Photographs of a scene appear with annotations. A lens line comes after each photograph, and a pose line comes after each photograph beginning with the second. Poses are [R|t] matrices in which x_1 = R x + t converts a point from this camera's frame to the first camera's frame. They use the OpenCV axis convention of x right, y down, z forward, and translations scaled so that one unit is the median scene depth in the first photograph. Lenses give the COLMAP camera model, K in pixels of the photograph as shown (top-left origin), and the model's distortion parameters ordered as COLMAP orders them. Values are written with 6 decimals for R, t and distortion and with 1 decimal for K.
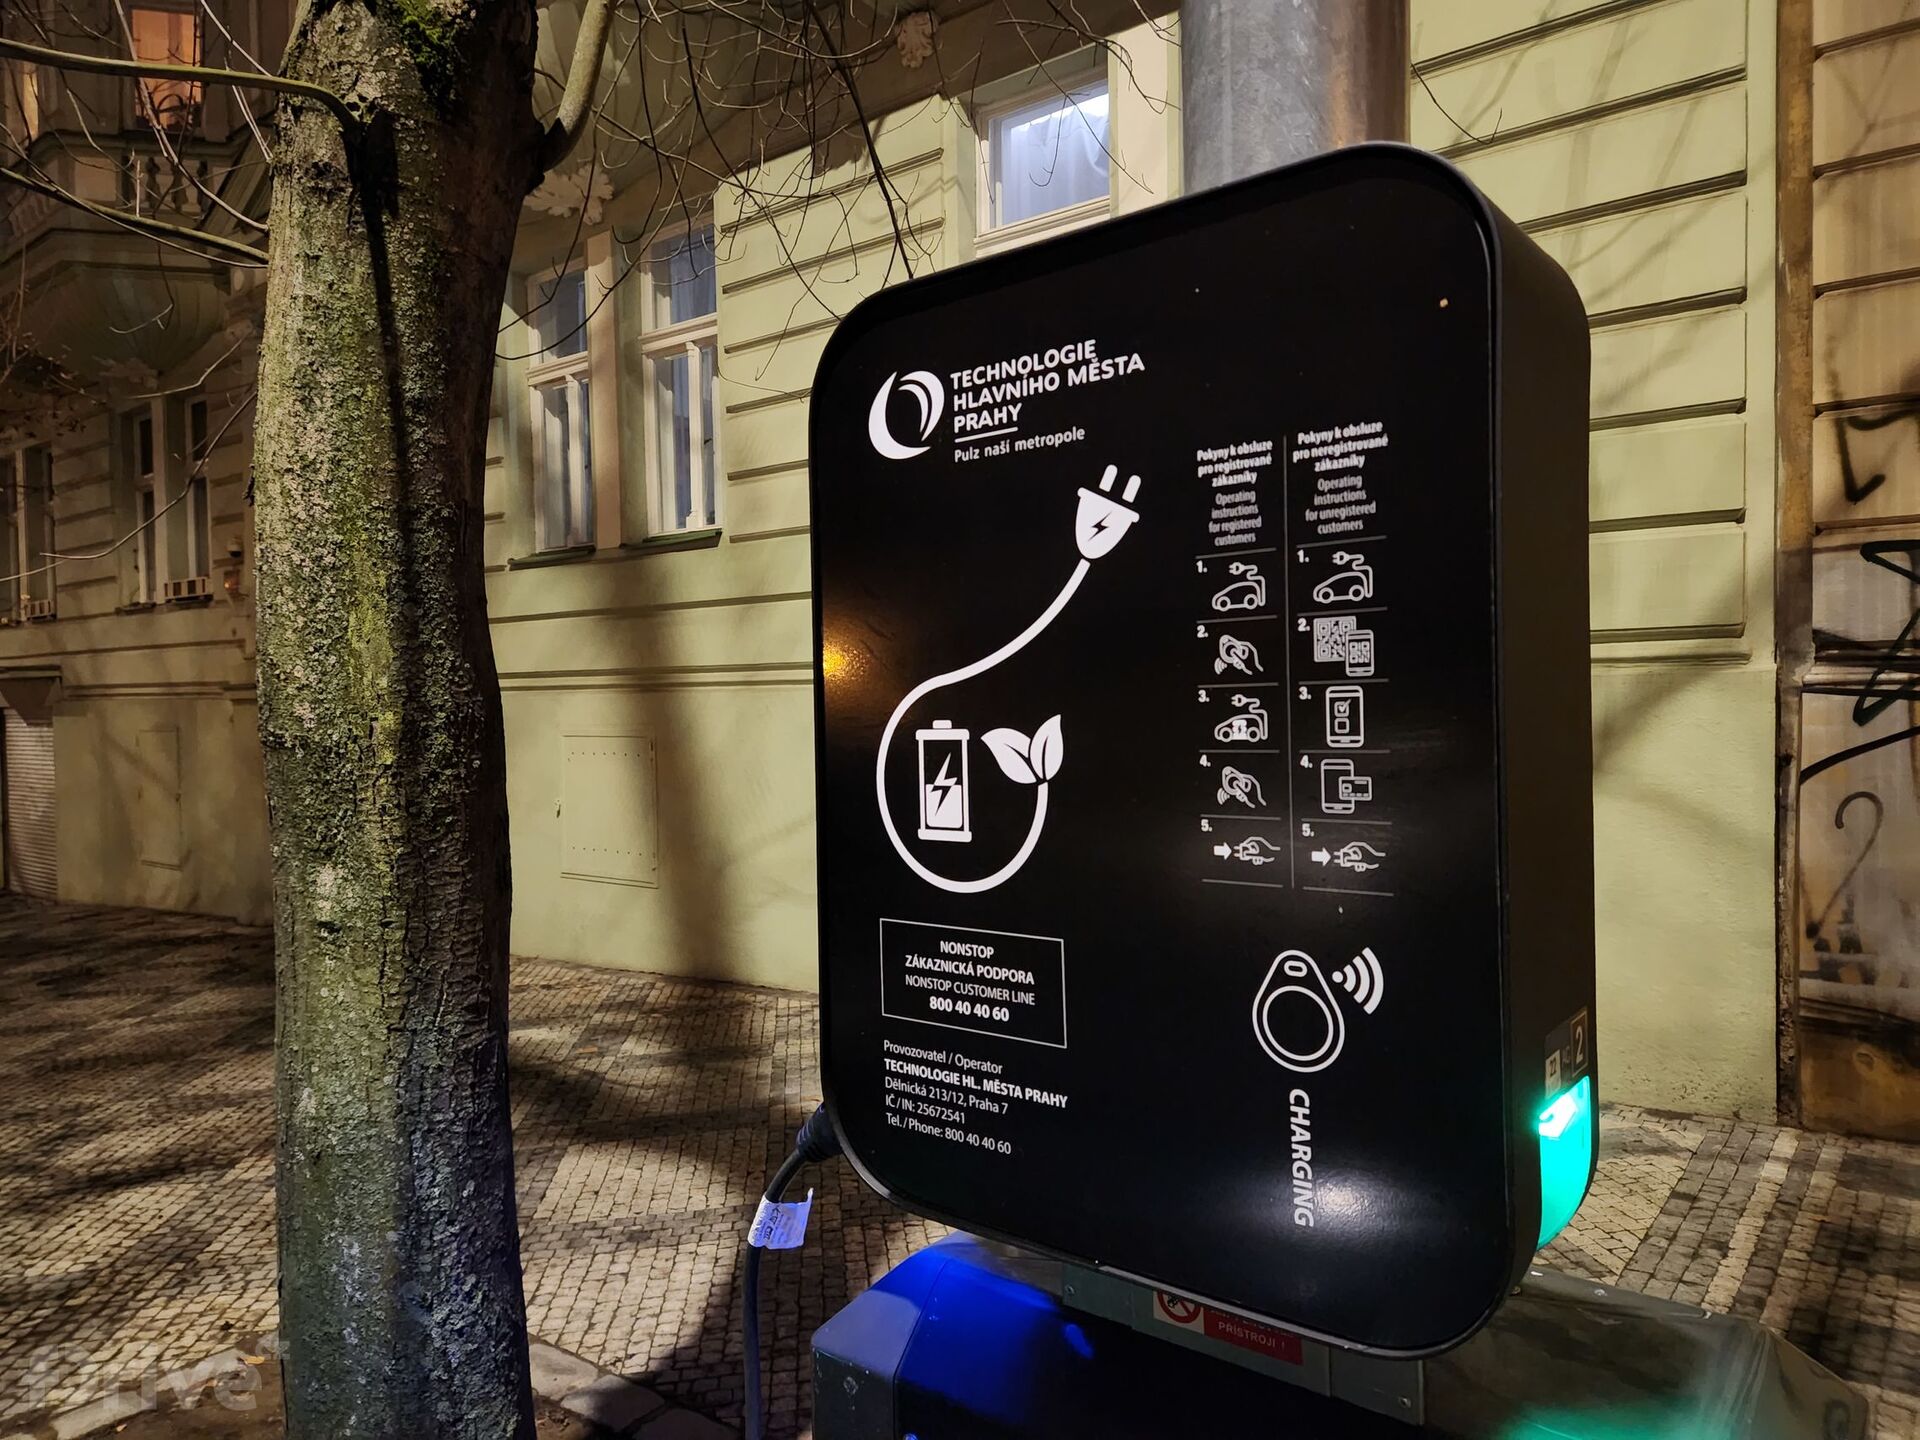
lens RADIAL K [[1276.0, 0, 977.7], [0, 1276.0, 709.3], [0, 0, 1]] dist [0.037773, -0.015582]
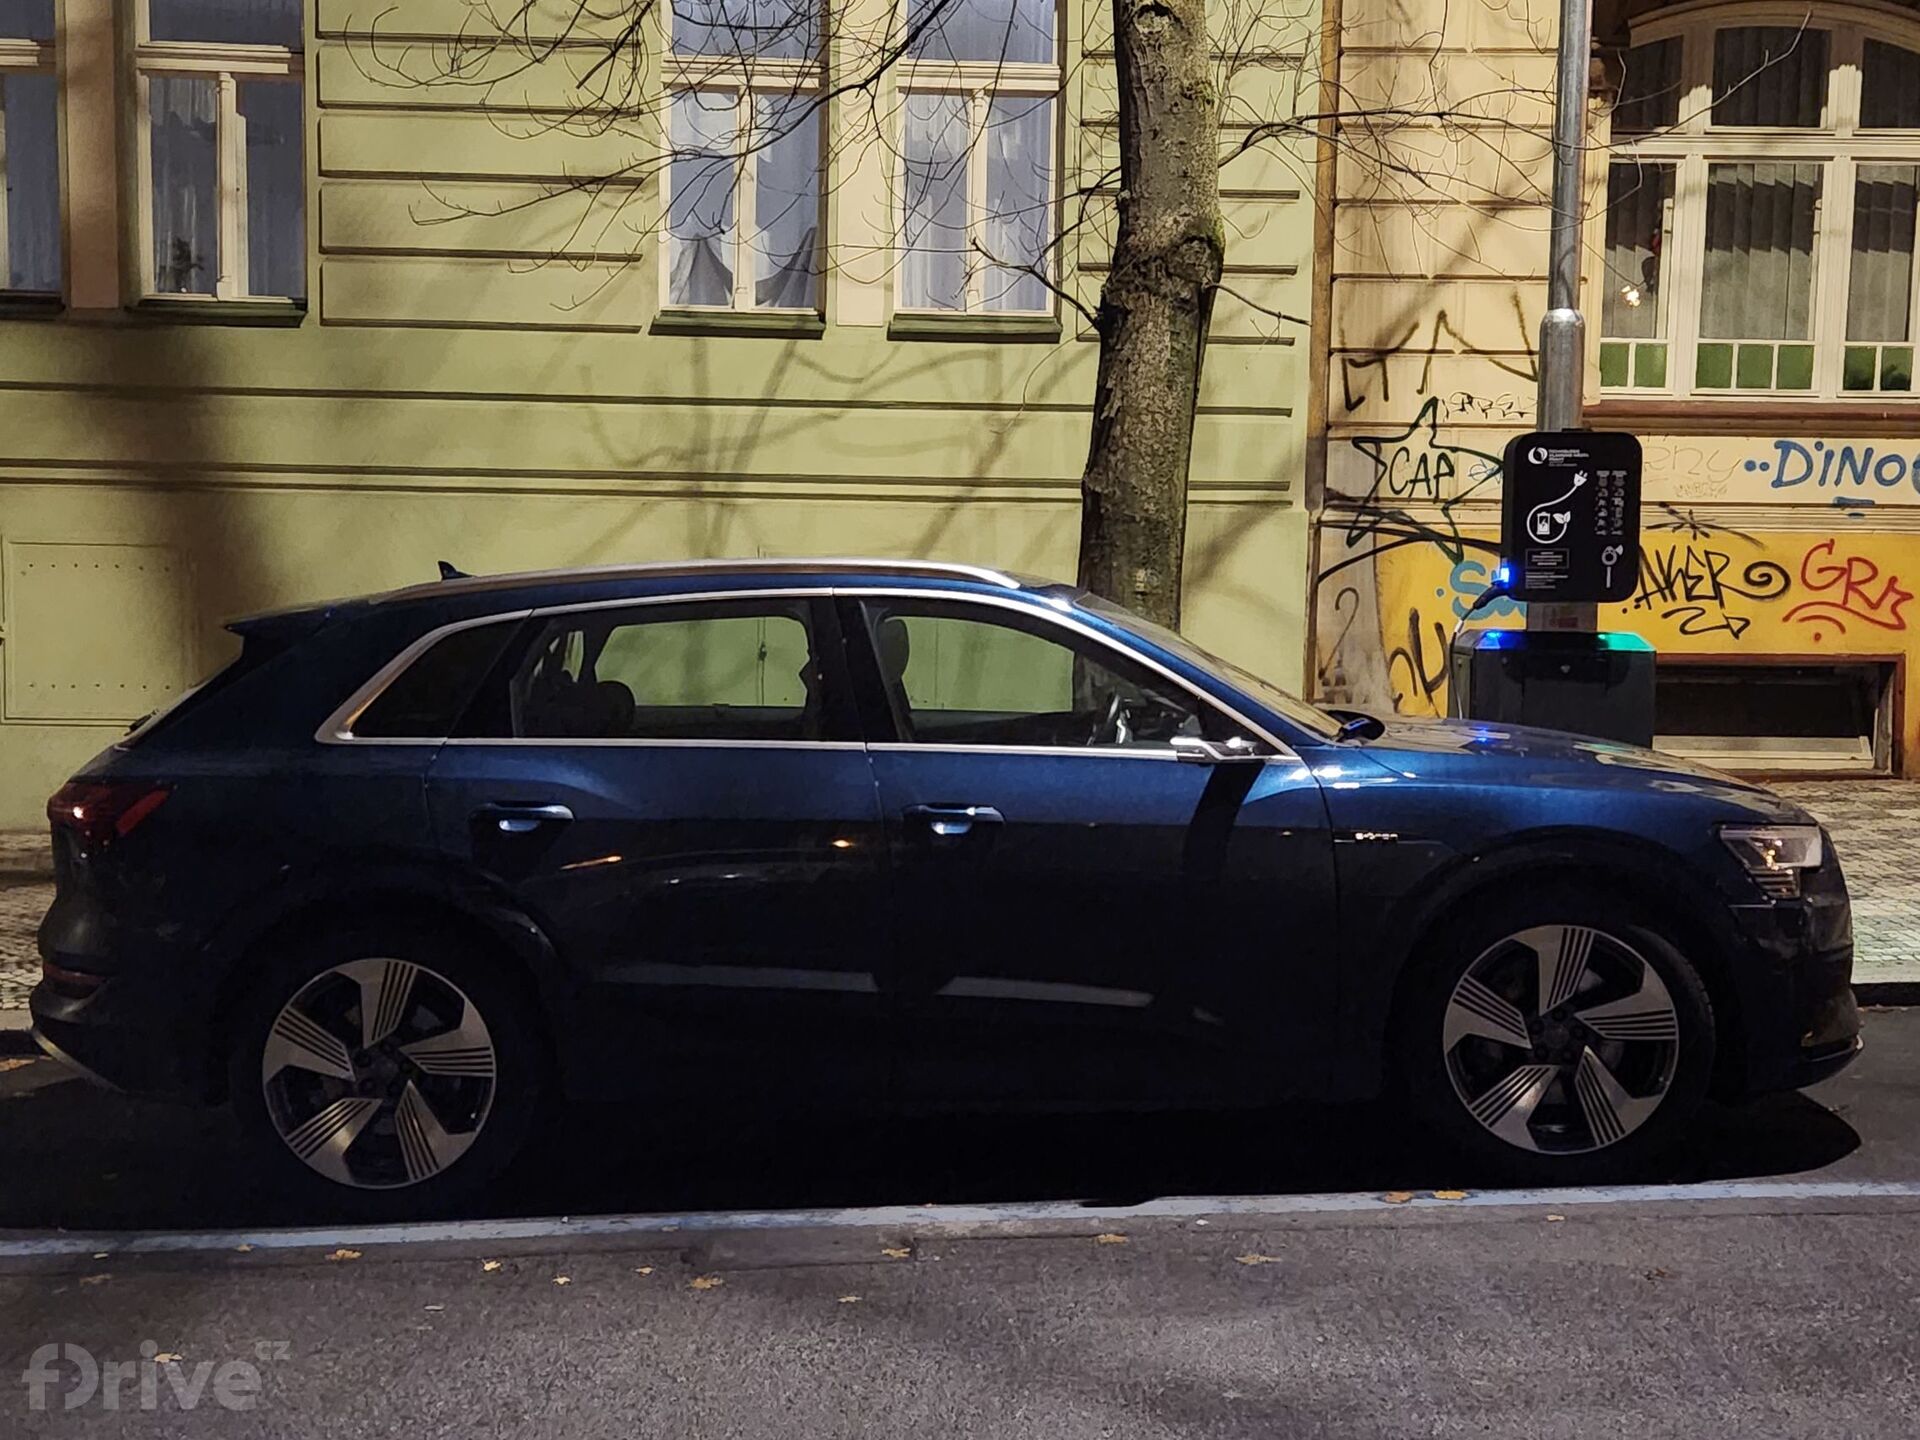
lens RADIAL K [[2617.4, 0, 948.5], [0, 2617.4, 740.4], [0, 0, 1]] dist [0.125363, 0.000000]
pose [[0.753091, -0.022334, 0.657537, -1.901258], [-0.018050, 0.998346, 0.054583, 0.083820], [-0.657669, -0.052974, 0.751442, -1.189665]]
